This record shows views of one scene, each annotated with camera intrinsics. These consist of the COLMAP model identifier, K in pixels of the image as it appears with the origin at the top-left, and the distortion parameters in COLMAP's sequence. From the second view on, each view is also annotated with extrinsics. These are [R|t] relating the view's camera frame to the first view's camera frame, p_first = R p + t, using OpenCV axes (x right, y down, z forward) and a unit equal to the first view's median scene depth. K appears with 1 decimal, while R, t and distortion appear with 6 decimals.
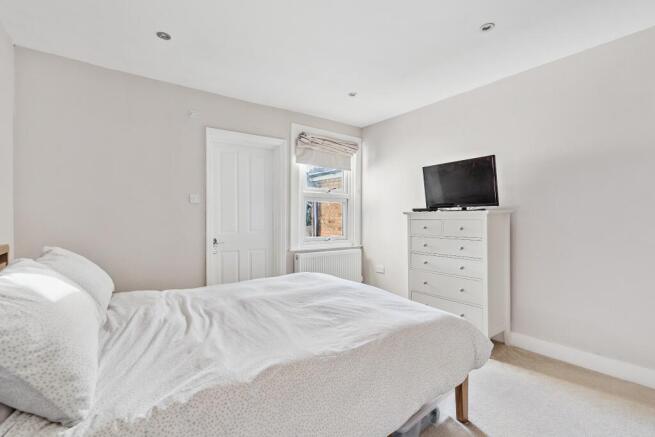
lens RADIAL K [[303.8, 0, 327.5], [0, 303.8, 218.5], [0, 0, 1]] dist [0.000428, 0.000015]
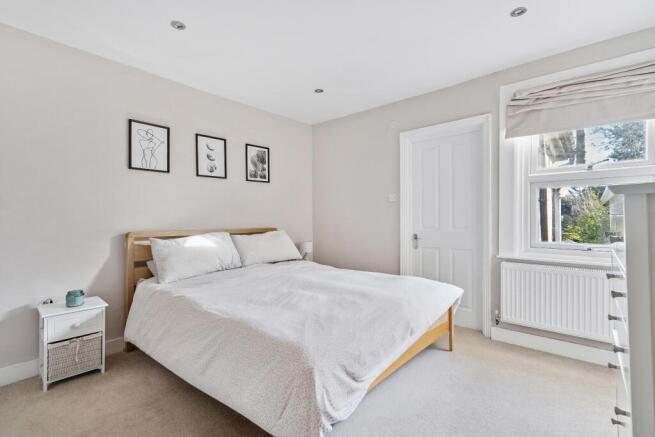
lens RADIAL K [[303.8, 0, 327.5], [0, 303.8, 218.5], [0, 0, 1]] dist [0.000428, 0.000015]
pose [[0.190921, 0.018814, -0.981425, 0.546898], [0.012749, 0.999684, 0.021644, -0.012330], [0.981523, -0.016644, 0.190621, 0.440929]]
